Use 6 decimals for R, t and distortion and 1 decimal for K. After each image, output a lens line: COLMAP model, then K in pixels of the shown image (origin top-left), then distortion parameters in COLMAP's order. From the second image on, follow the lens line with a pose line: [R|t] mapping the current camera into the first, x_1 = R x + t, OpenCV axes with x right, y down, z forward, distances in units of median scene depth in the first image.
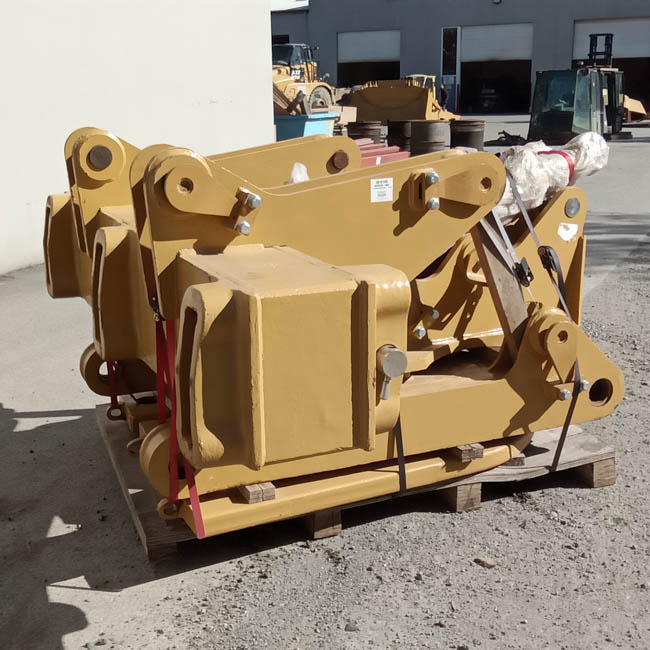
lens RADIAL K [[962.0, 0, 353.1], [0, 962.0, 348.2], [0, 0, 1]] dist [0.029956, 0.103889]
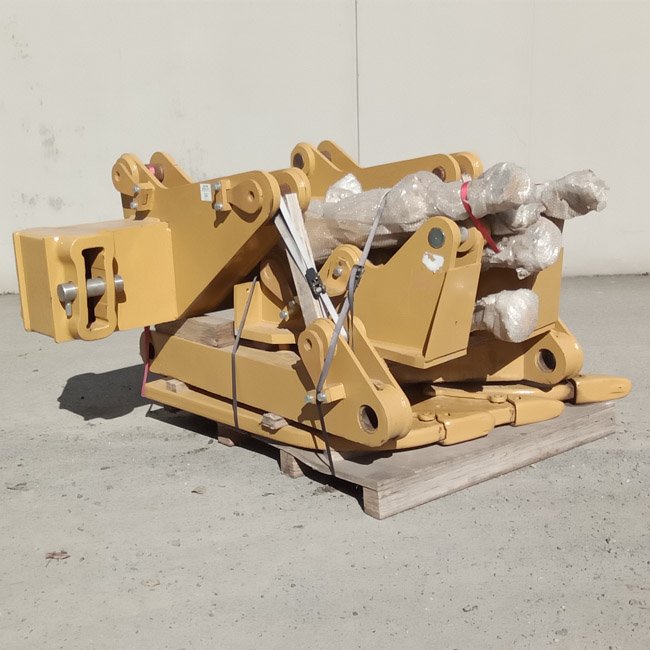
lens RADIAL K [[962.0, 0, 353.1], [0, 962.0, 348.2], [0, 0, 1]] dist [0.029956, 0.103889]
pose [[0.282834, 0.232288, -0.930617, 1.236423], [-0.227555, 0.958783, 0.170160, -0.203535], [0.931785, 0.163639, 0.324034, 0.690700]]
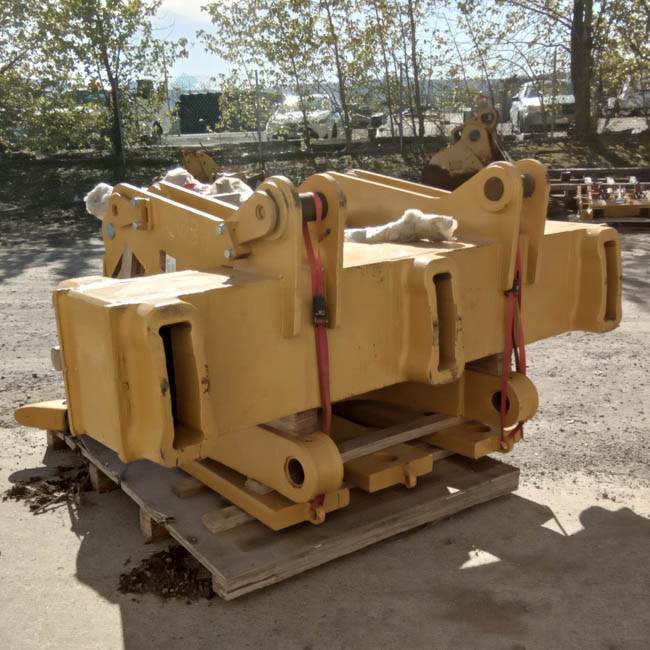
lens RADIAL K [[825.0, 0, 323.2], [0, 825.0, 349.1], [0, 0, 1]] dist [0.024591, 0.053060]
pose [[-0.255639, -0.243102, 0.935708, -1.029738], [0.286150, 0.905474, 0.313424, -0.332557], [-0.923454, 0.347876, -0.161911, 1.236141]]
